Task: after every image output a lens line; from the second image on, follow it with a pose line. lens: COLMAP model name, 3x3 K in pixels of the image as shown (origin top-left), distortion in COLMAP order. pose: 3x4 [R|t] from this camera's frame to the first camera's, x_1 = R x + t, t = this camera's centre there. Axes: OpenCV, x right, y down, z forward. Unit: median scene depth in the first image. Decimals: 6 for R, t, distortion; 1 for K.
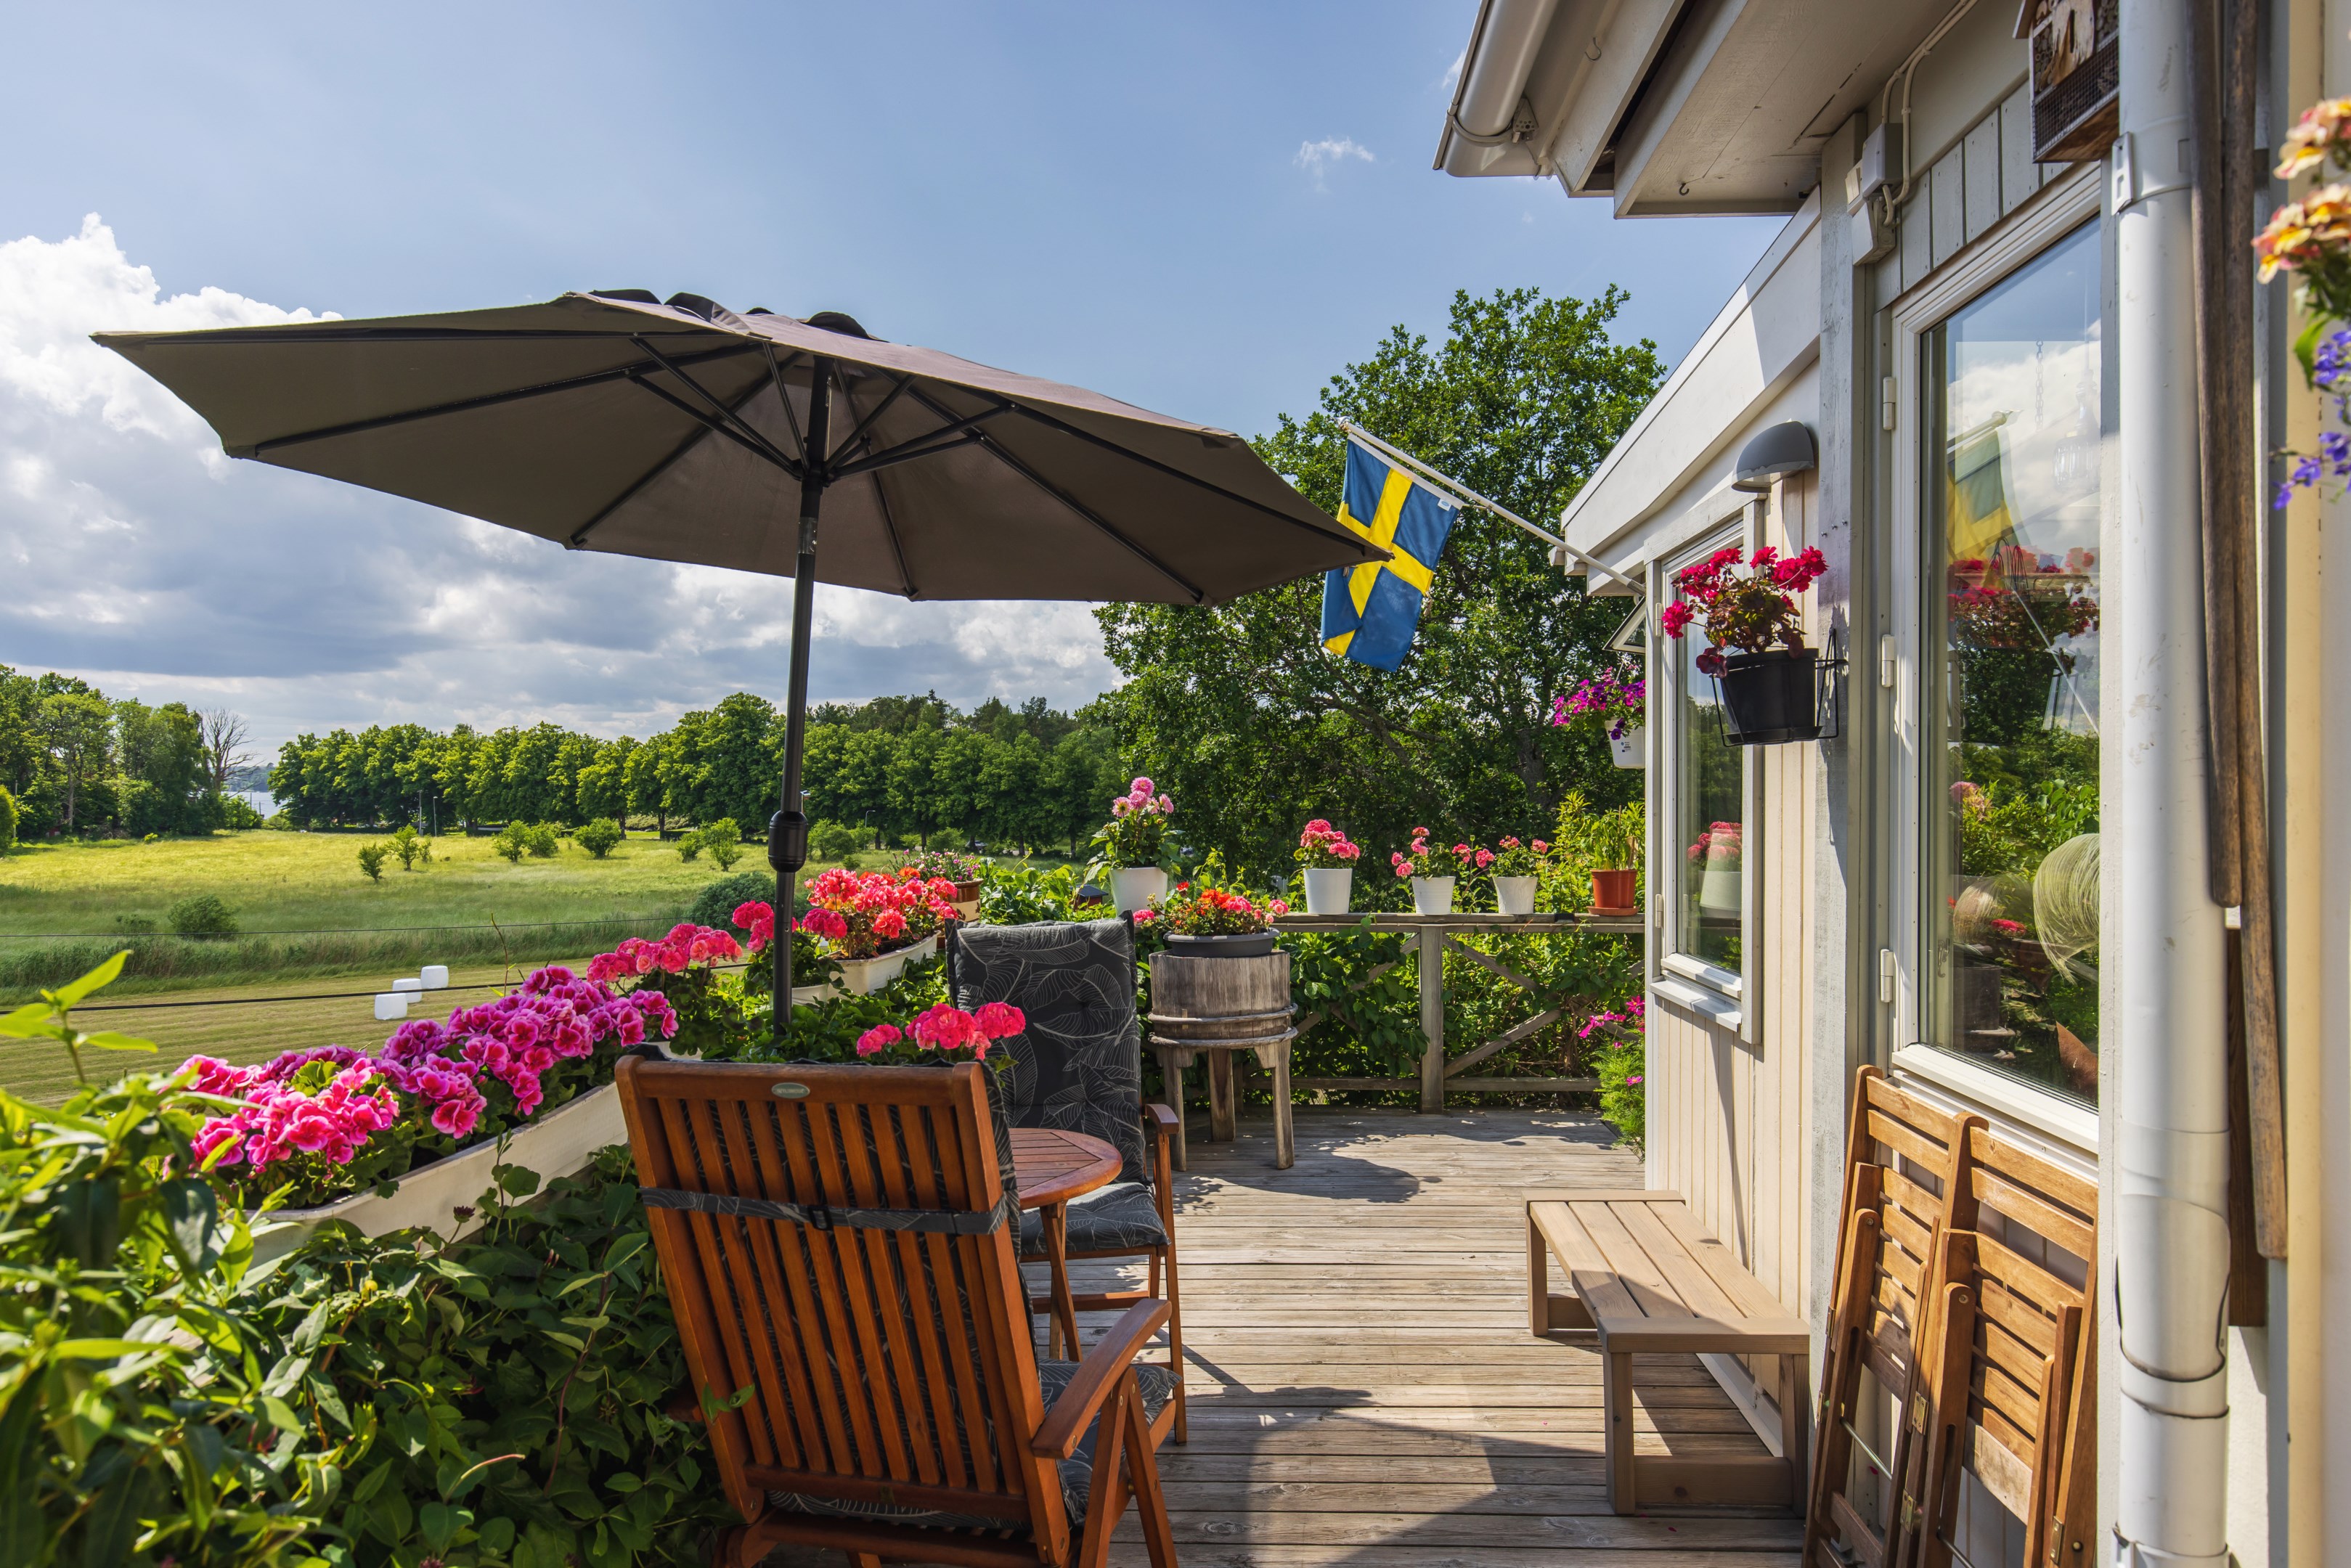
lens RADIAL K [[1501.3, 0, 1176.9], [0, 1501.3, 747.1], [0, 0, 1]] dist [0.003883, 0.006250]
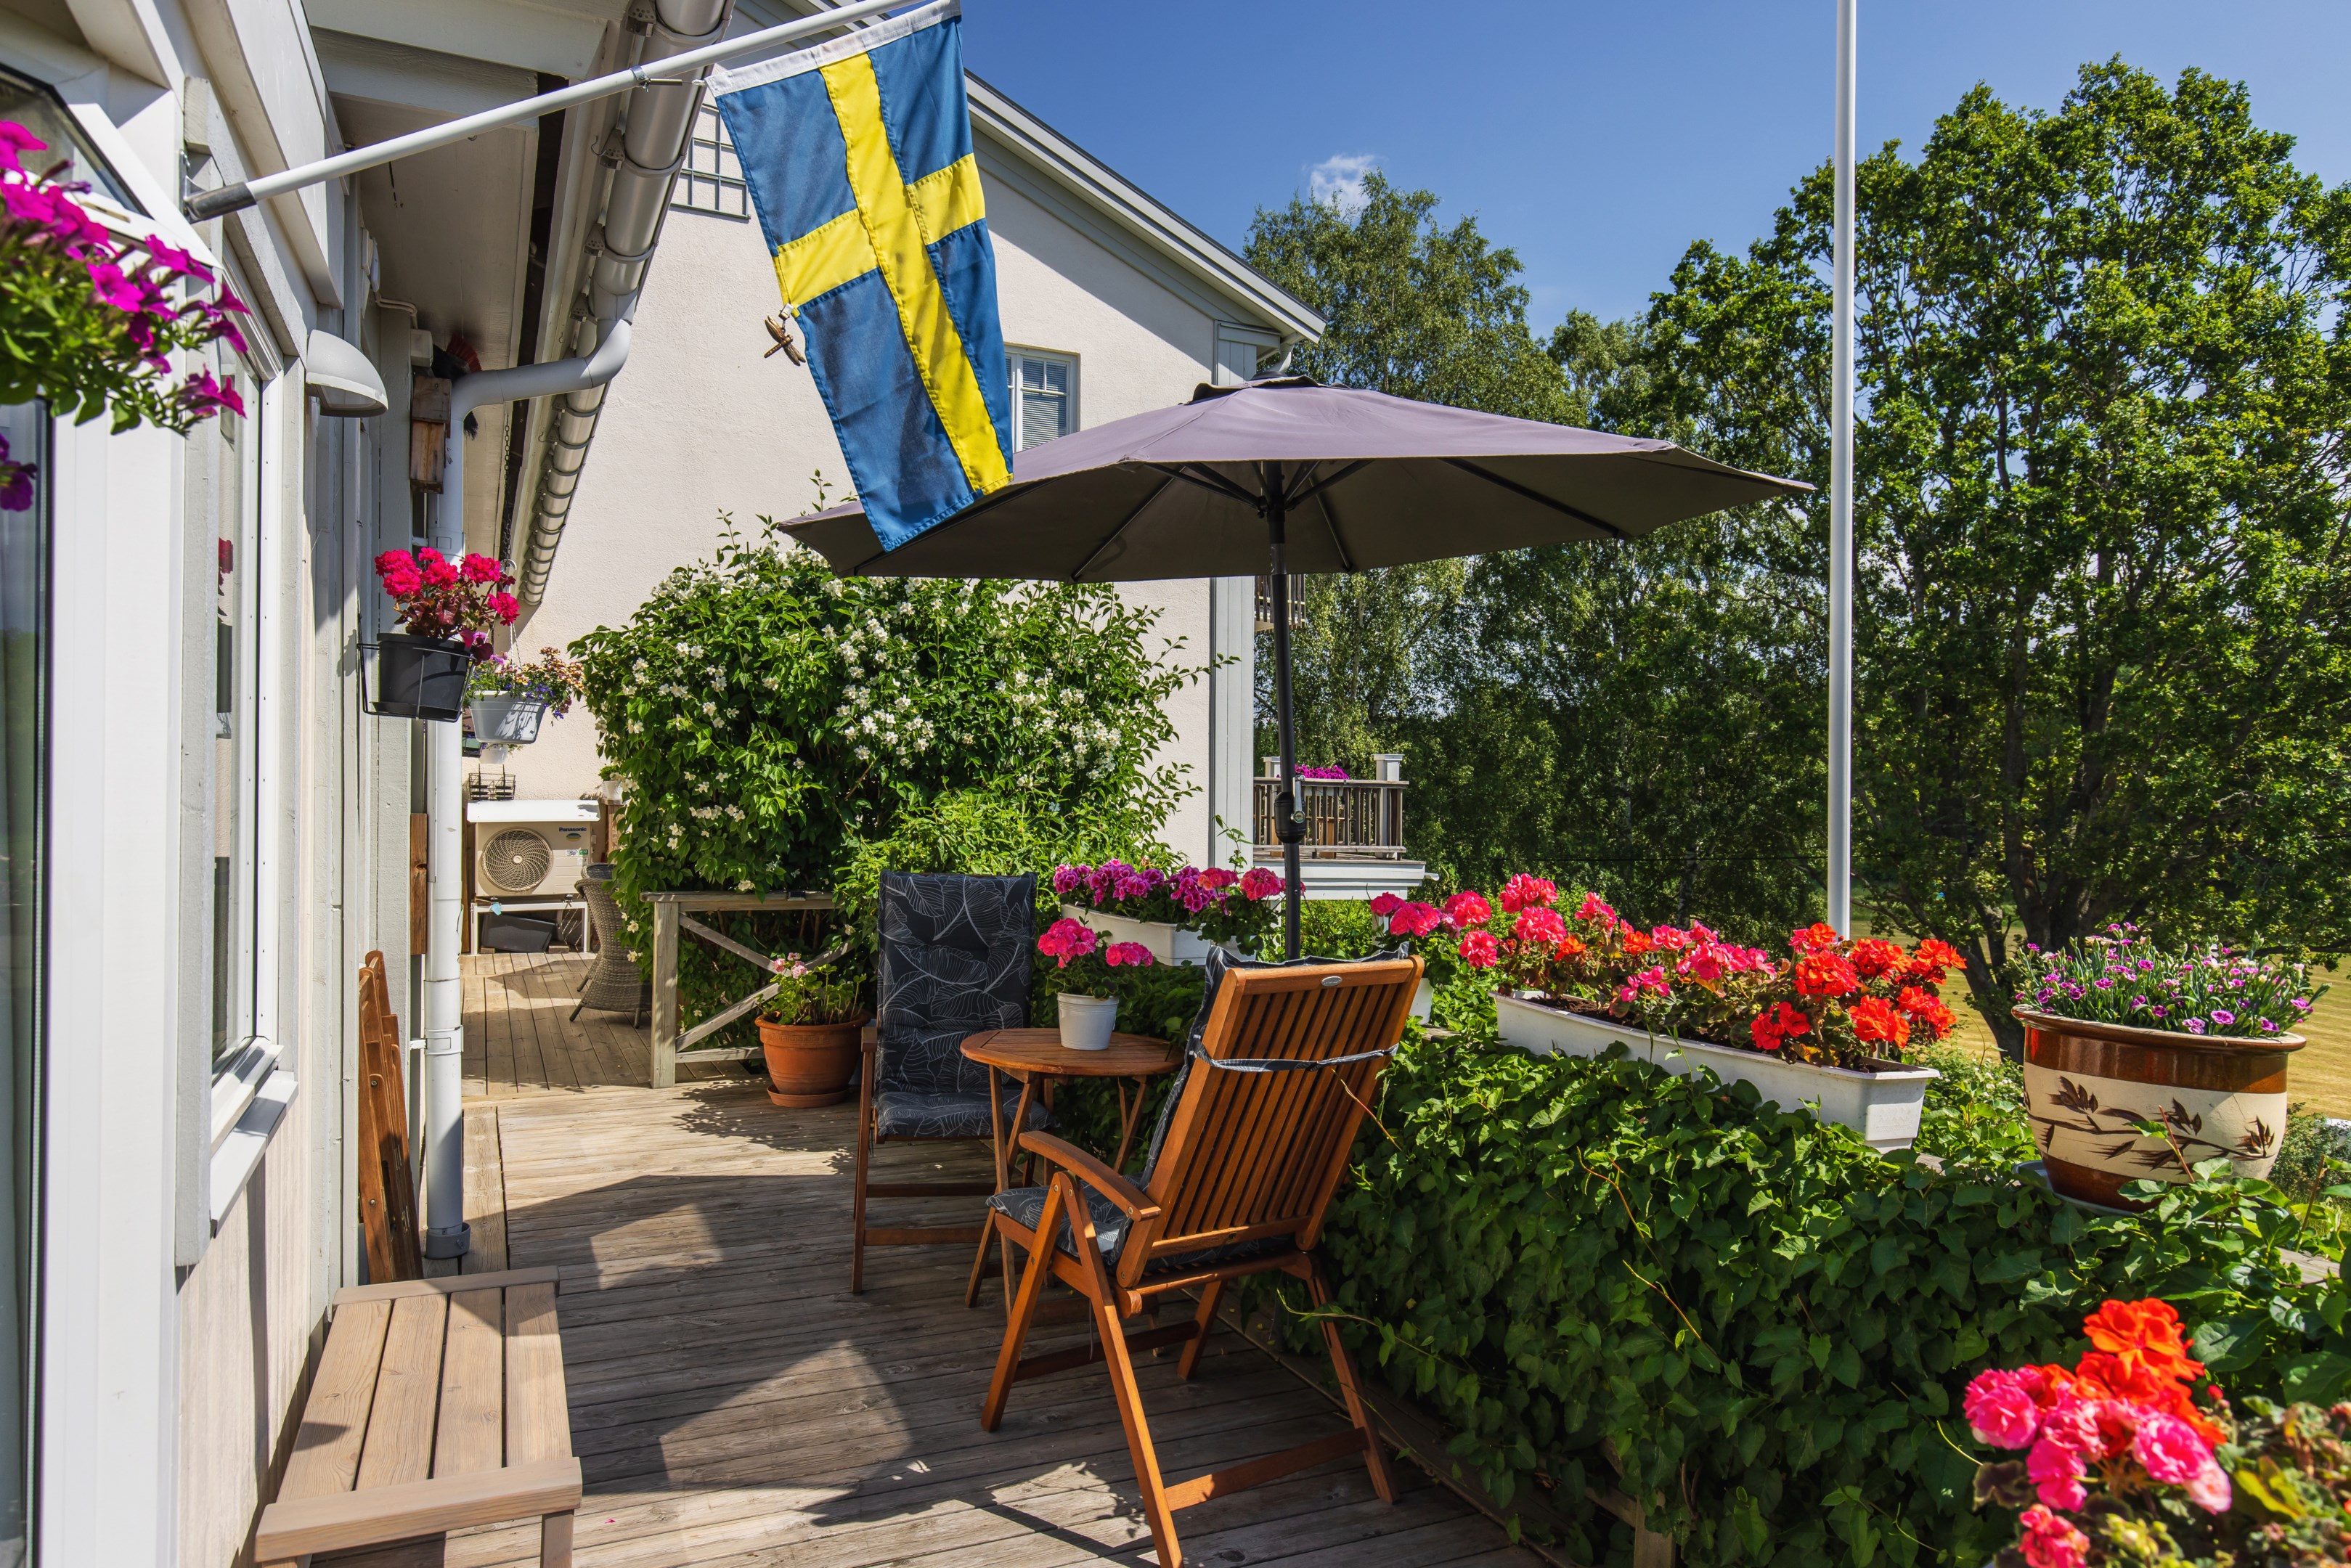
lens RADIAL K [[1382.6, 0, 1175.3], [0, 1382.6, 774.1], [0, 0, 1]] dist [0.008020, -0.003822]
pose [[-0.868638, -0.000453, -0.495447, 0.039932], [0.007403, 0.999876, -0.013893, 0.004991], [0.495392, -0.015736, -0.868527, 0.212676]]
